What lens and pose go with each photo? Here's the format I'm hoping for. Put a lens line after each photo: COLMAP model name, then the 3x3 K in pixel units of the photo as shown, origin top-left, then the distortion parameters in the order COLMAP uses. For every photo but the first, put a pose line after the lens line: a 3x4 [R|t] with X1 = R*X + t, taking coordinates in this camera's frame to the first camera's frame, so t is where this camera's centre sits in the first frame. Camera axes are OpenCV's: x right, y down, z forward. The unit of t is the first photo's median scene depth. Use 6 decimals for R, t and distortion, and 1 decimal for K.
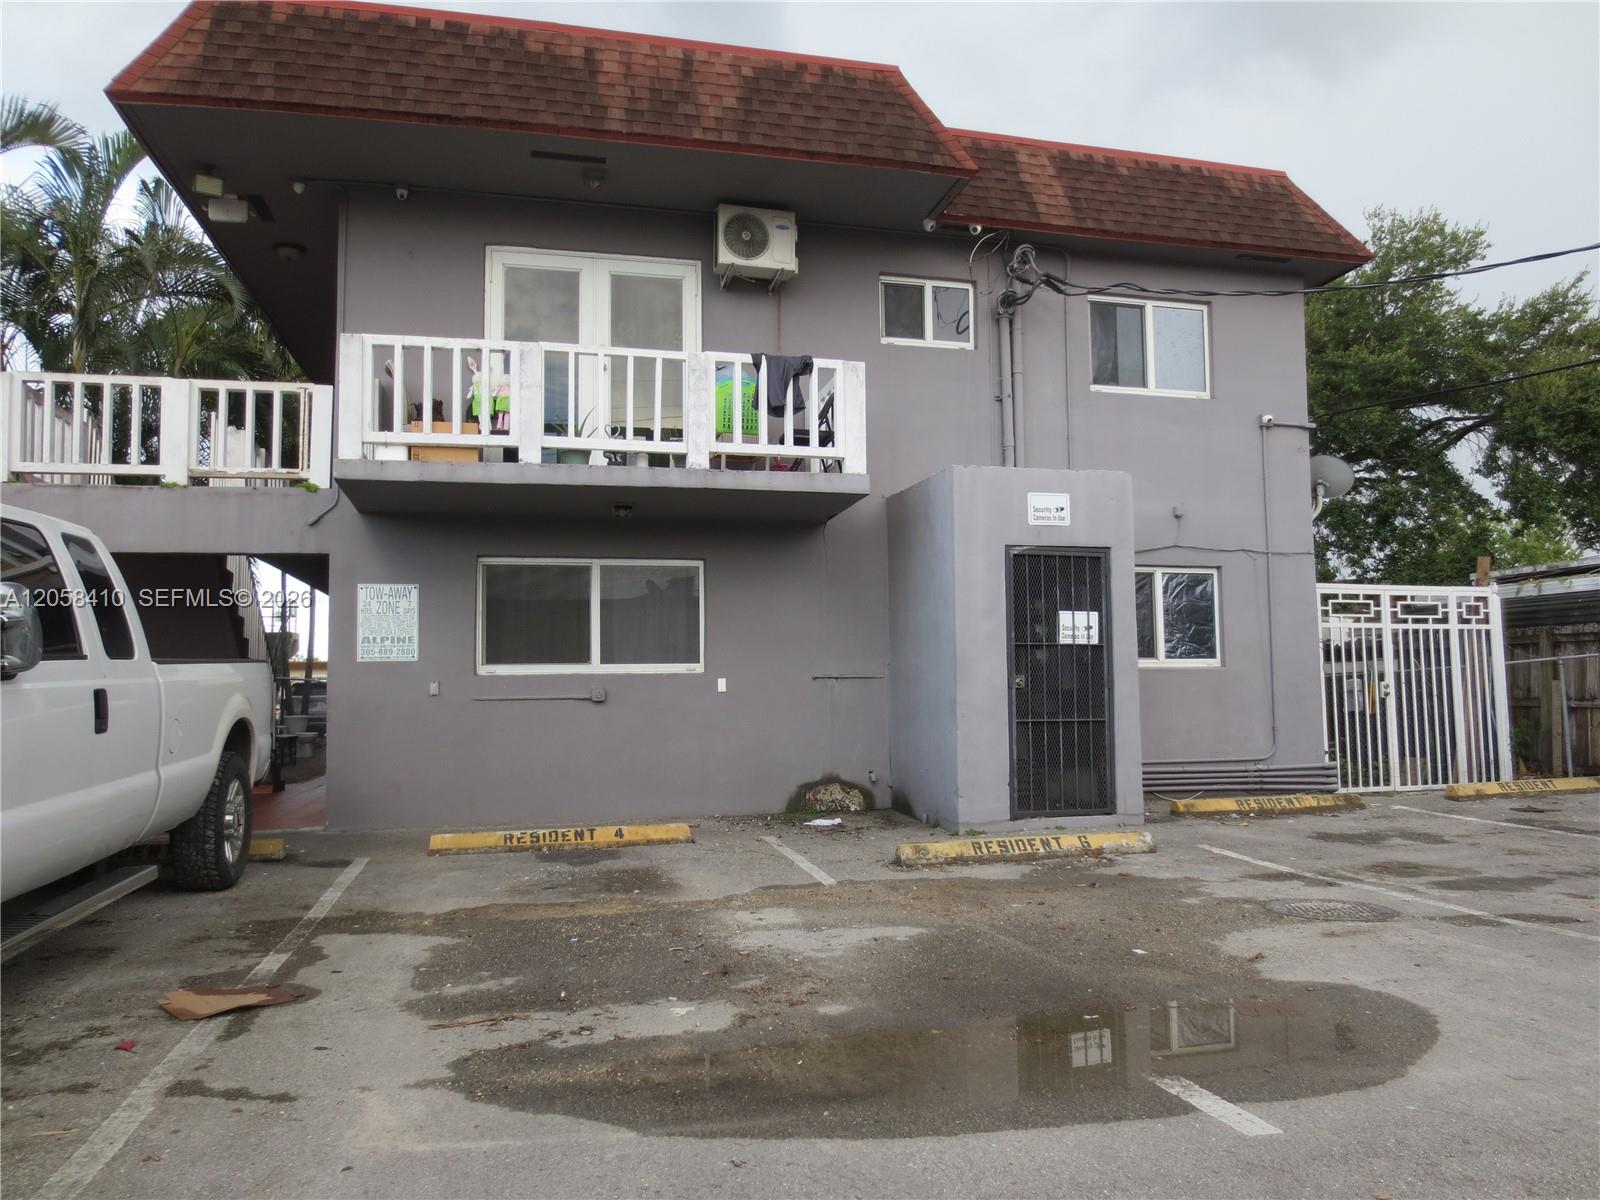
lens RADIAL K [[1145.9, 0, 800.9], [0, 1145.9, 653.6], [0, 0, 1]] dist [-0.081886, 0.060603]
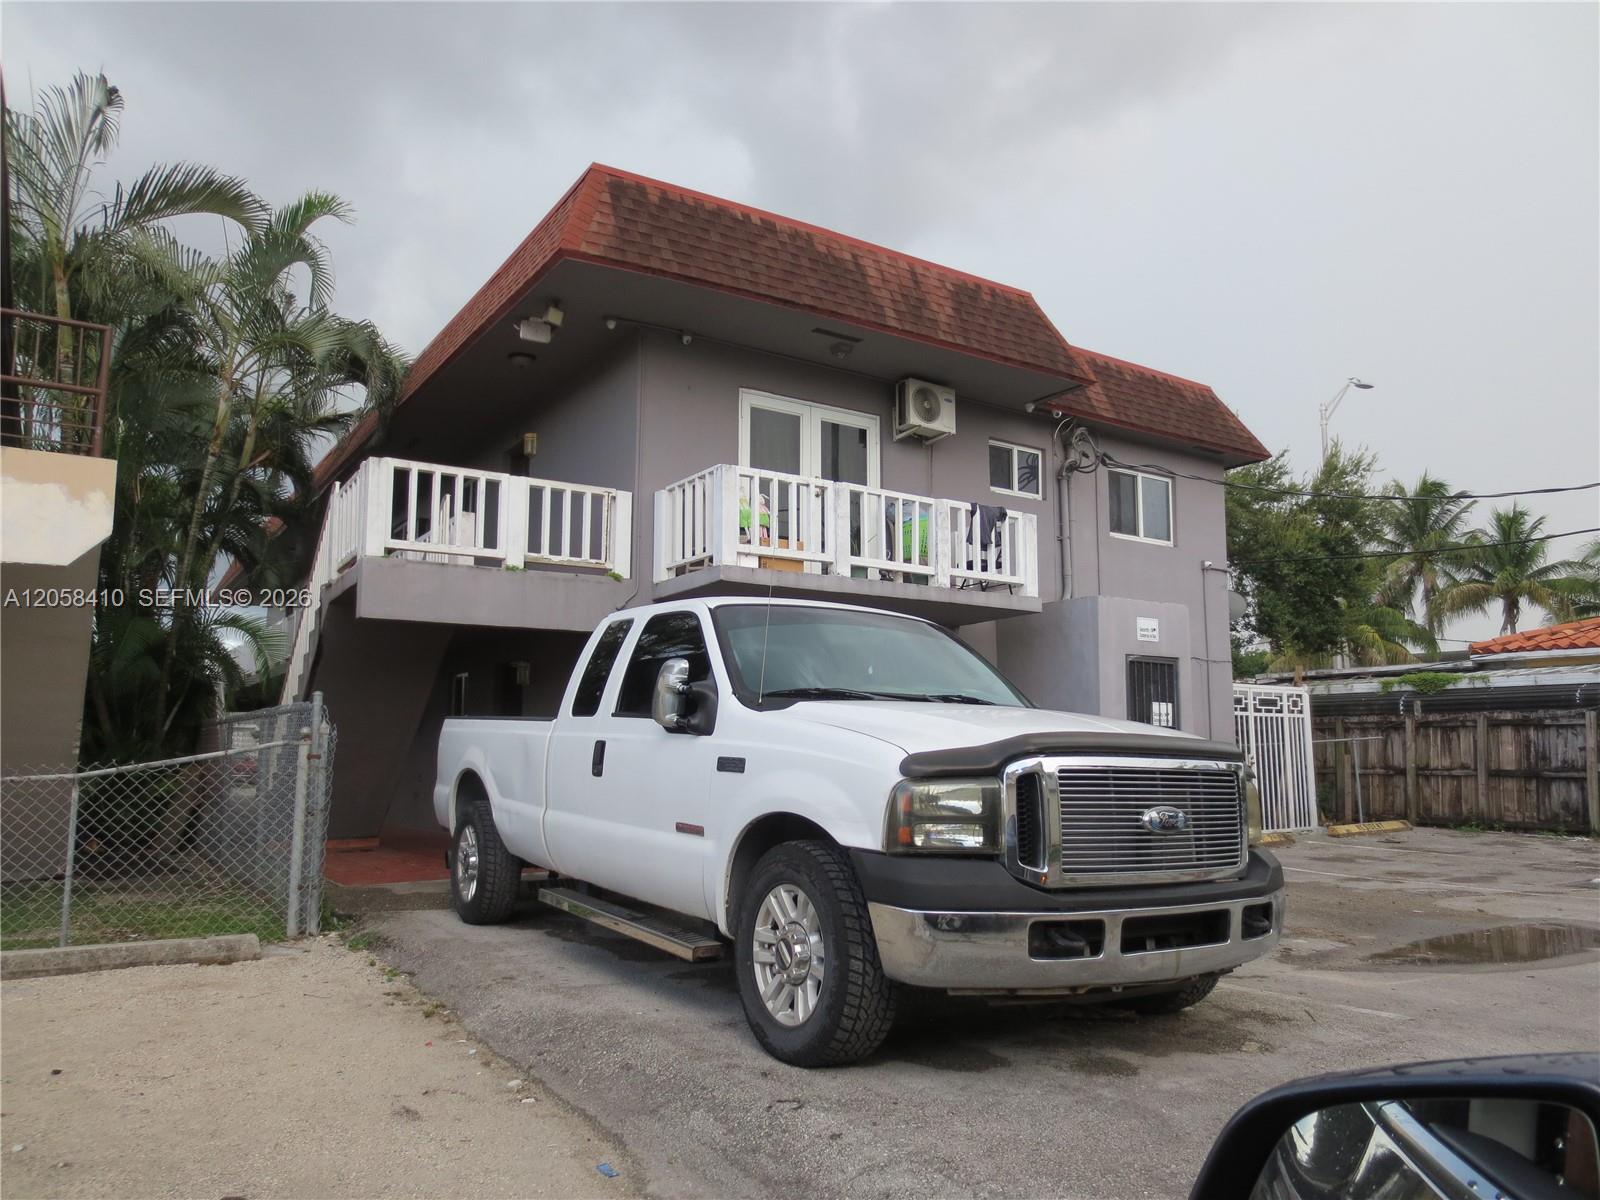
lens RADIAL K [[1145.9, 0, 800.9], [0, 1145.9, 653.6], [0, 0, 1]] dist [-0.081886, 0.060603]
pose [[0.944097, 0.044261, 0.326684, -0.590247], [-0.025835, 0.997832, -0.060532, -0.000064], [-0.328655, 0.048708, 0.943193, -0.171399]]
